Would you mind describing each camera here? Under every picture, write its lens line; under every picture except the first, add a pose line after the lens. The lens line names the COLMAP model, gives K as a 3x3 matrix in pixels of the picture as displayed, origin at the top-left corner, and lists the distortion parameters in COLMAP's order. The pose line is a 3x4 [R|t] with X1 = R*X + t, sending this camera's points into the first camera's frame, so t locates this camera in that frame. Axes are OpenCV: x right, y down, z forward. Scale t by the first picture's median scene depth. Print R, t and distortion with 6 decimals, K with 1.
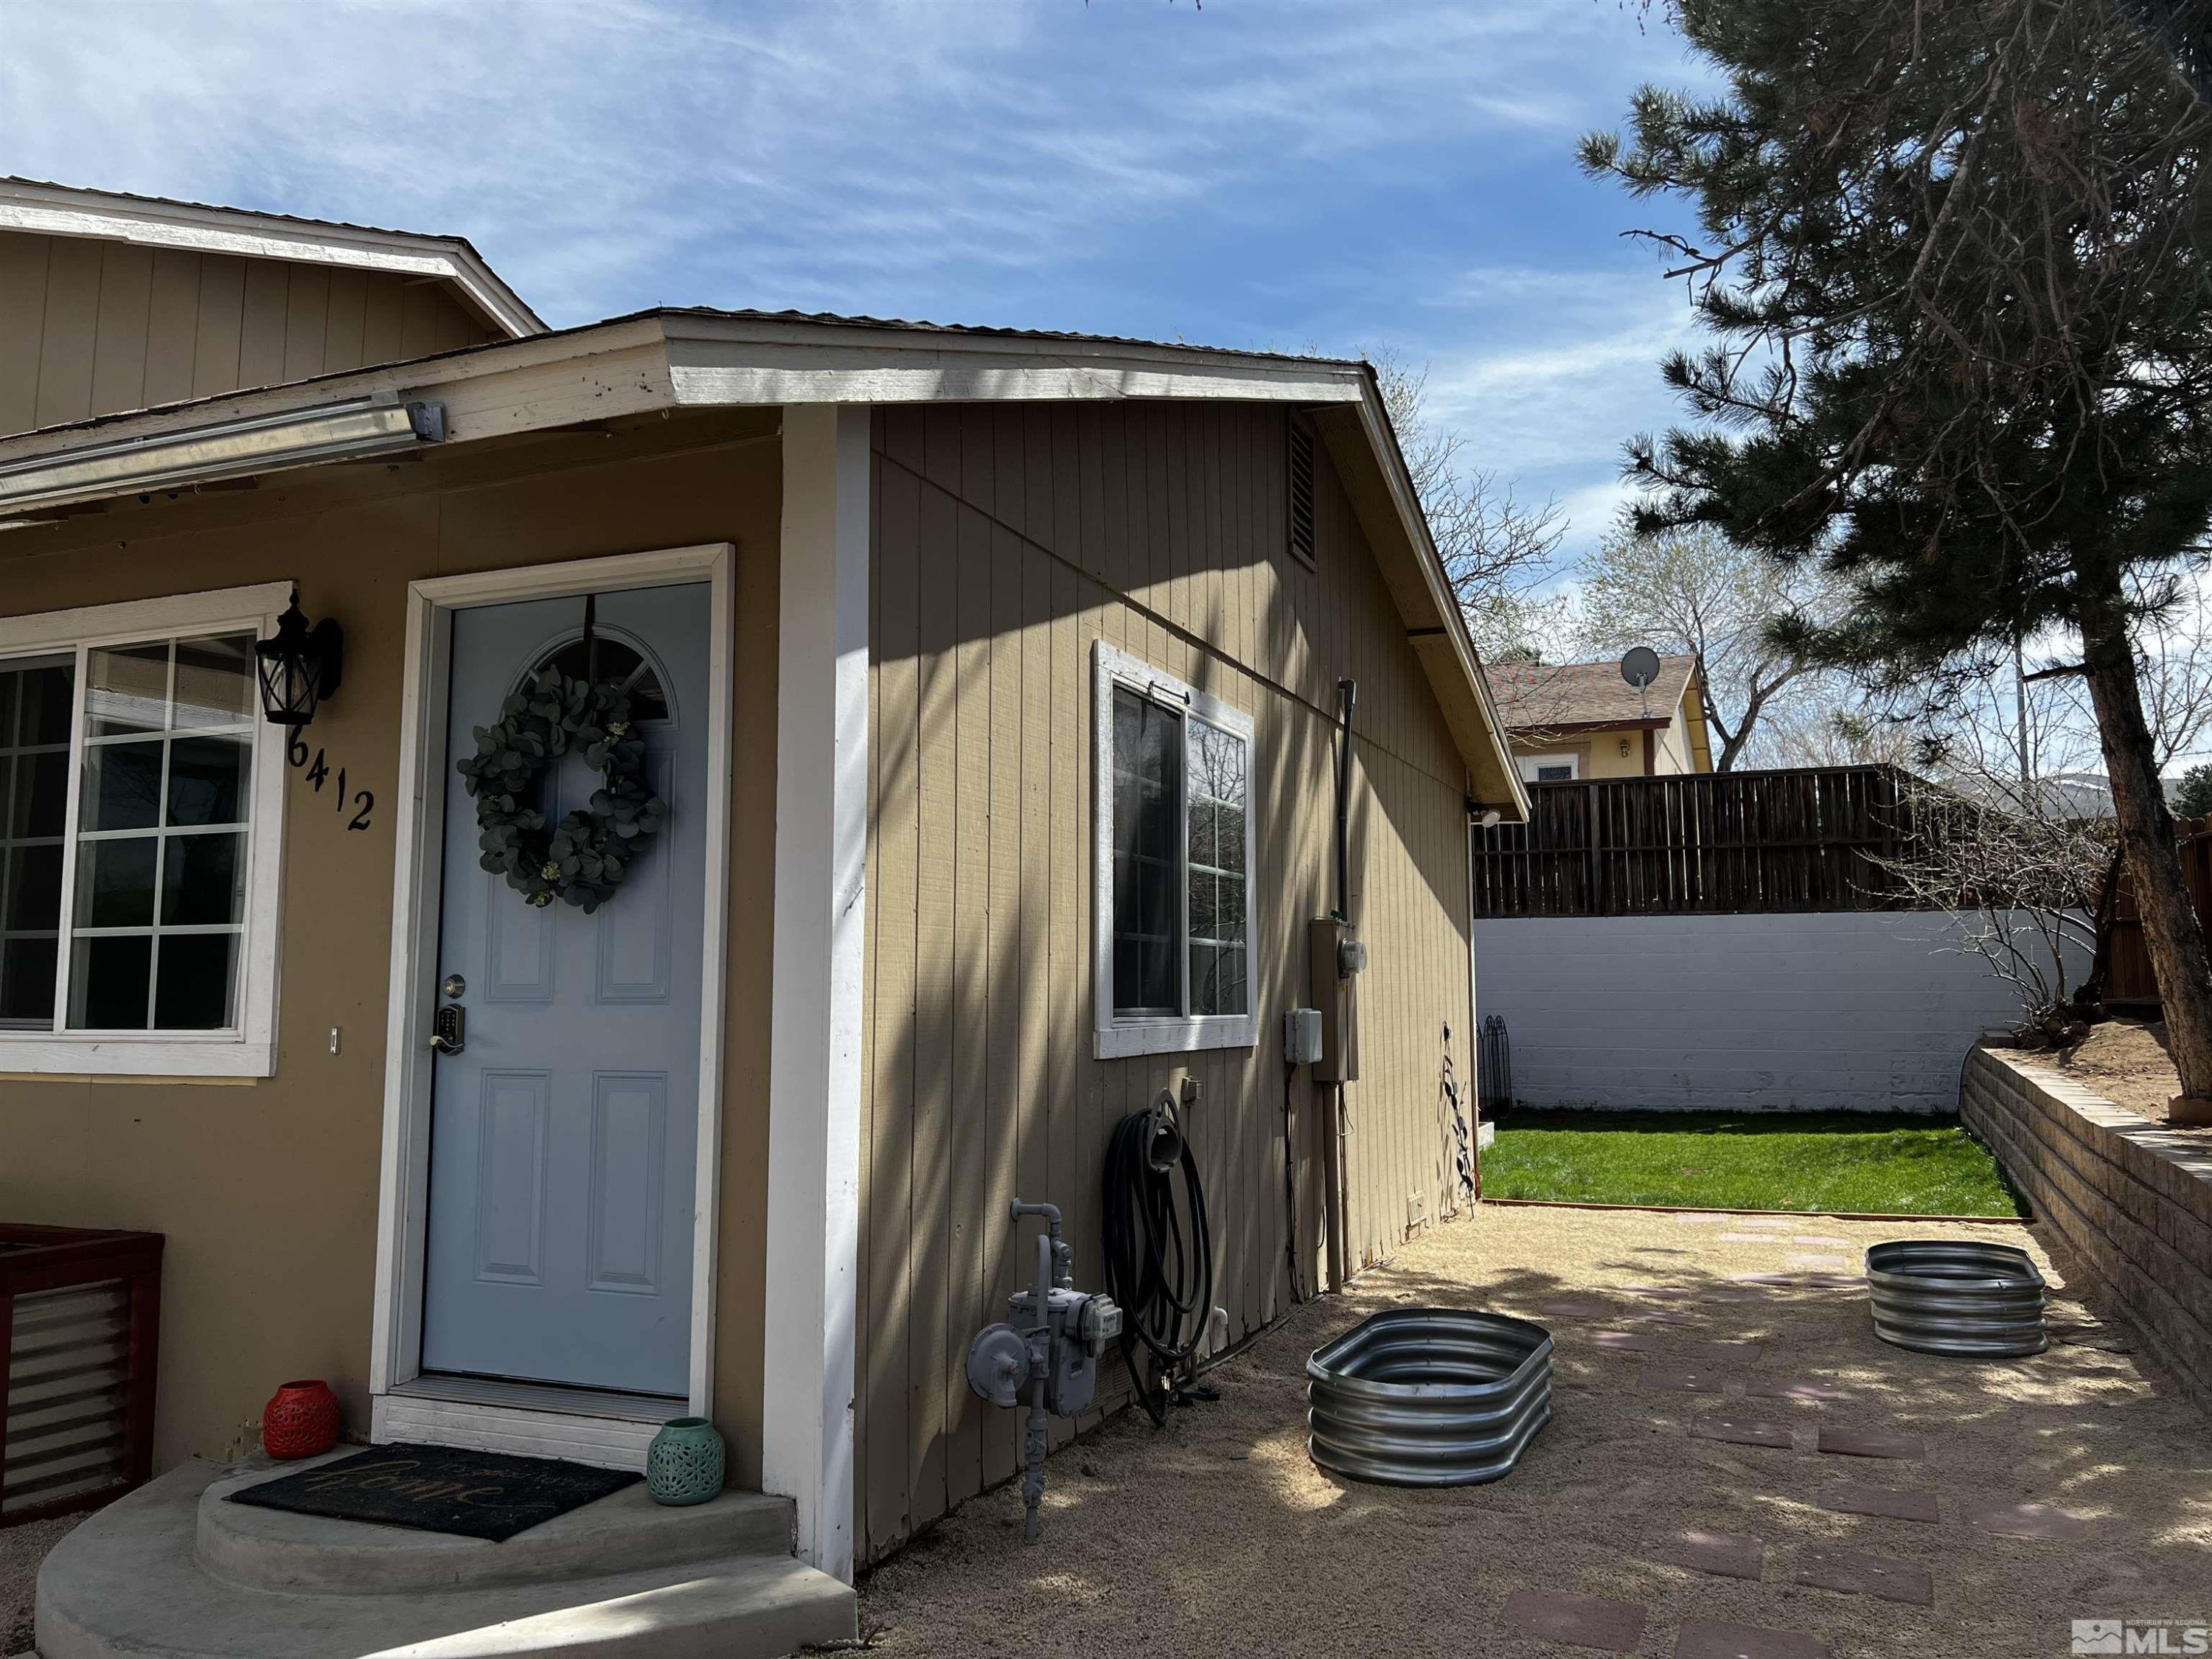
lens RADIAL K [[1640.4, 0, 1106.0], [0, 1640.4, 829.5], [0, 0, 1]] dist [0.095948, -0.121428]
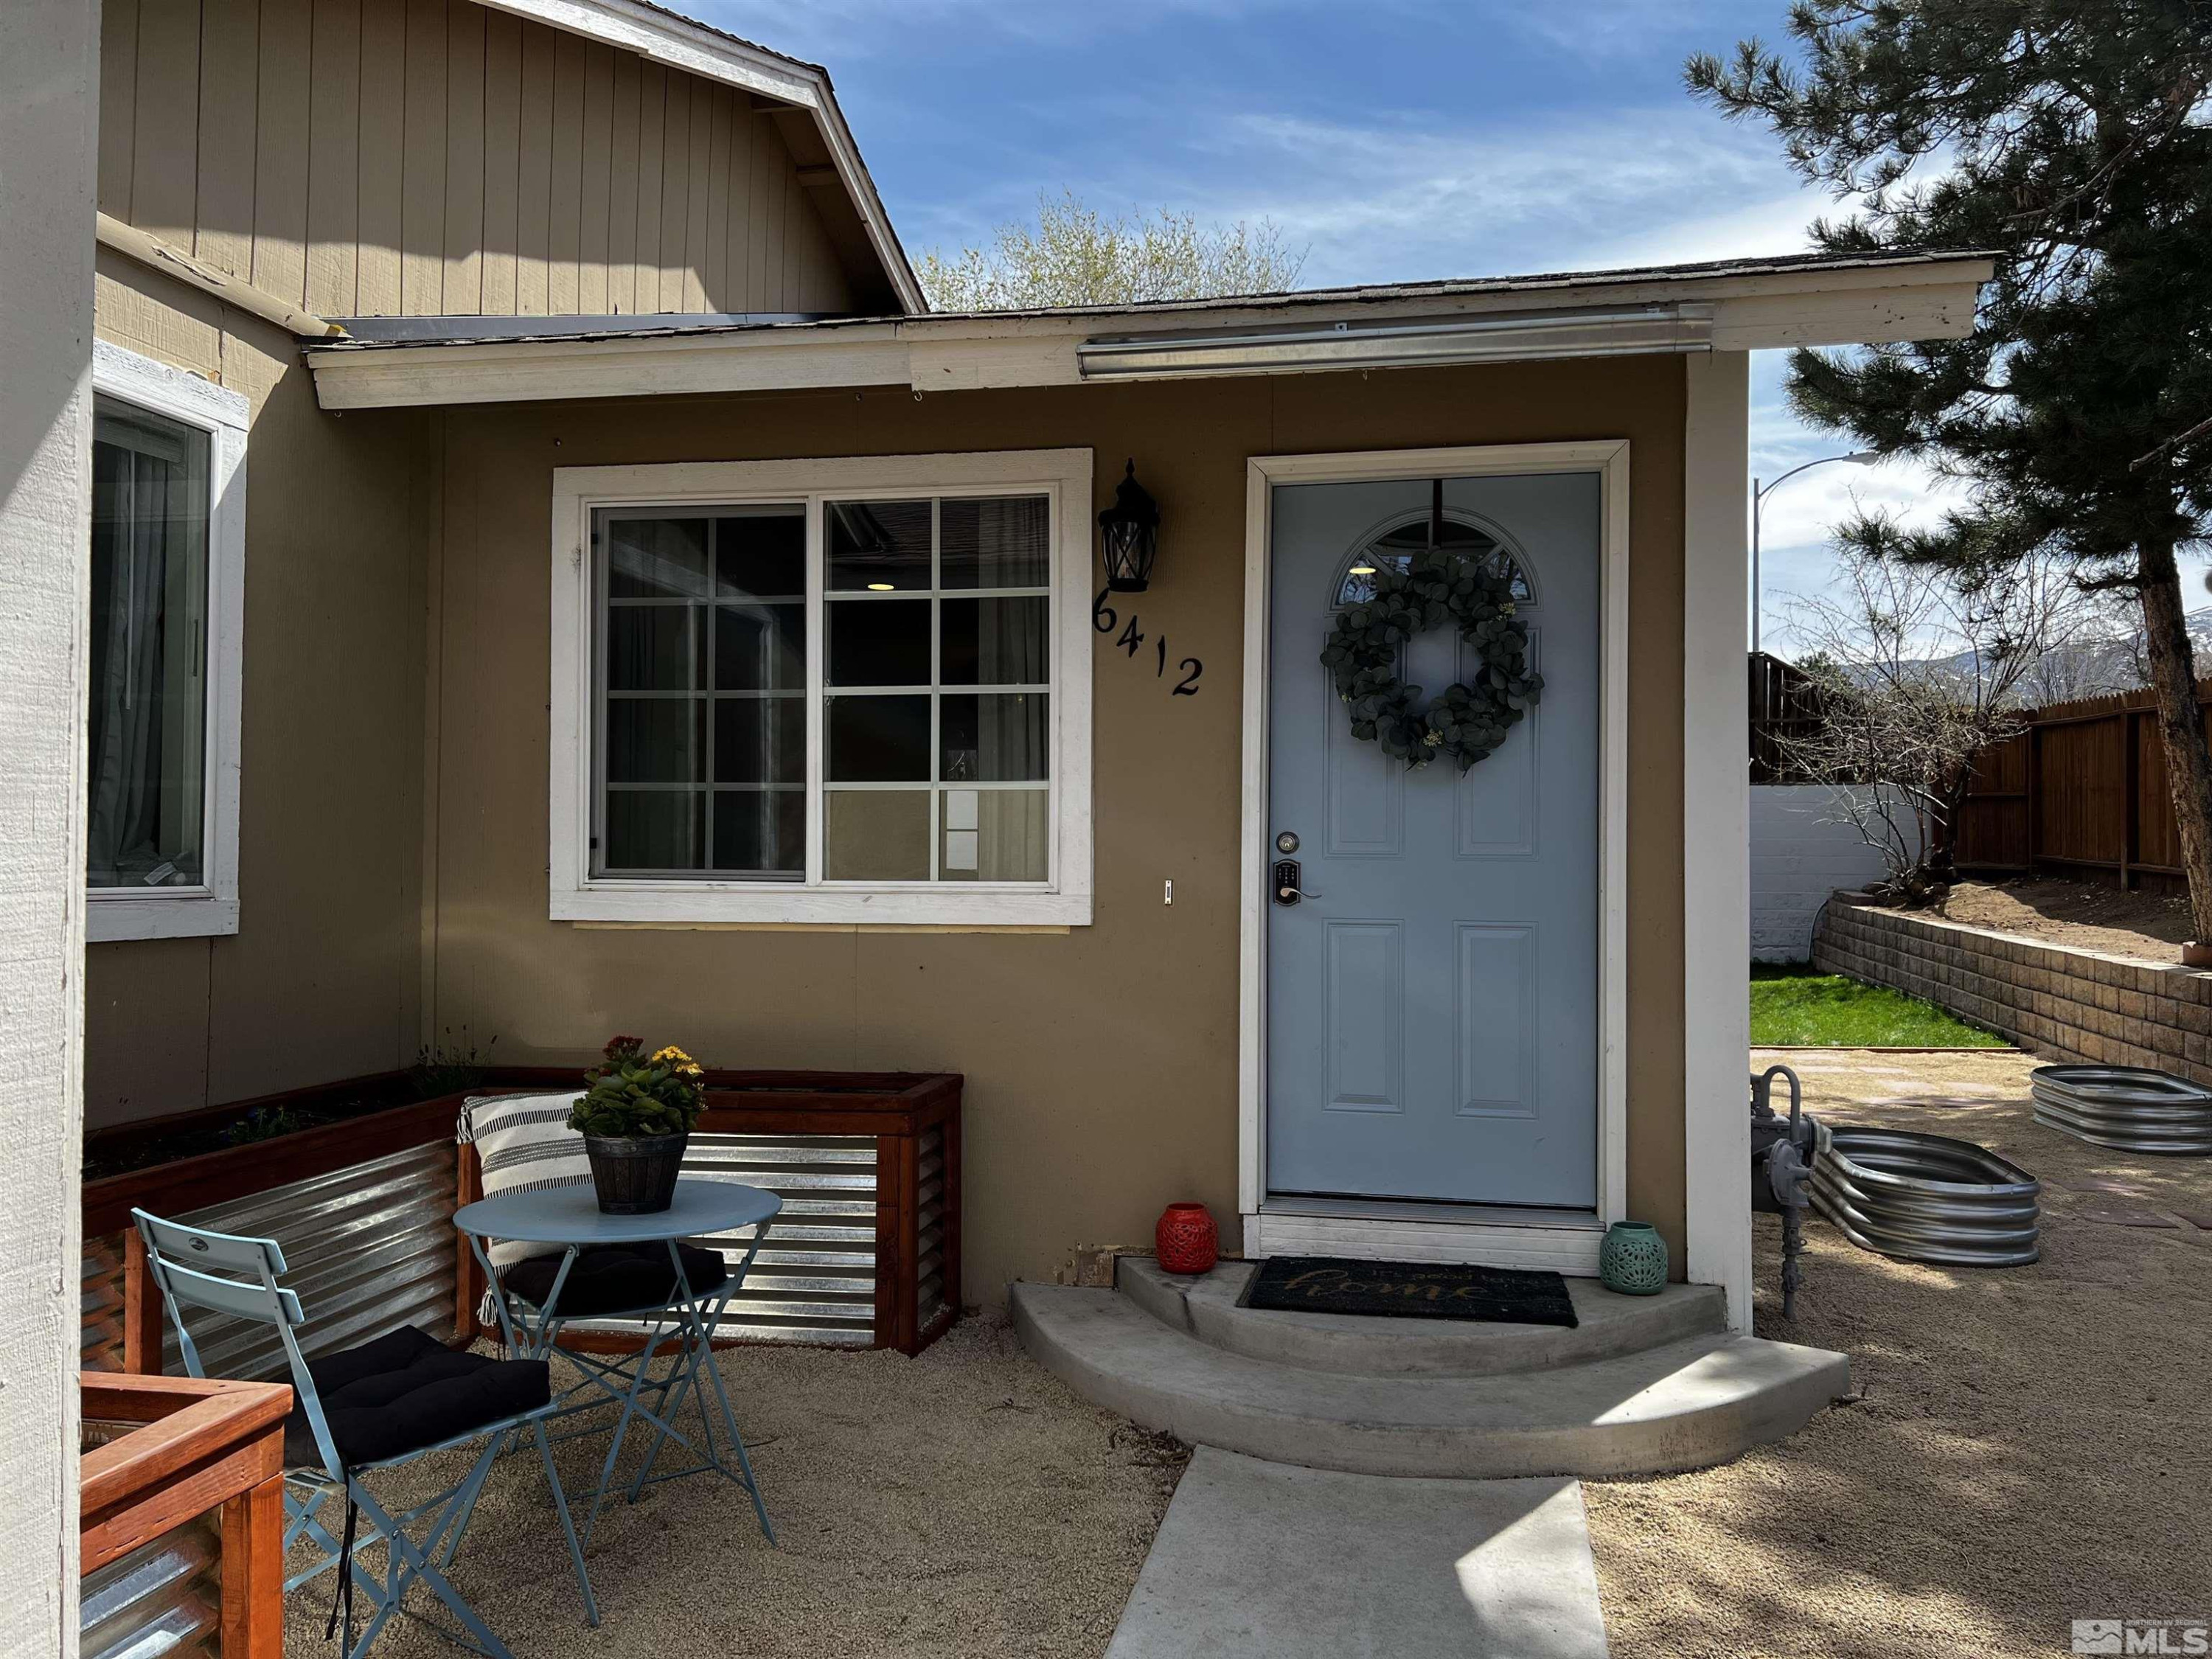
lens RADIAL K [[1640.4, 0, 1106.0], [0, 1640.4, 829.5], [0, 0, 1]] dist [0.095948, -0.121428]
pose [[0.978878, 0.009458, 0.204225, -0.716887], [-0.026334, 0.996441, 0.080074, 0.003318], [-0.202741, -0.083761, 0.975644, -0.013167]]
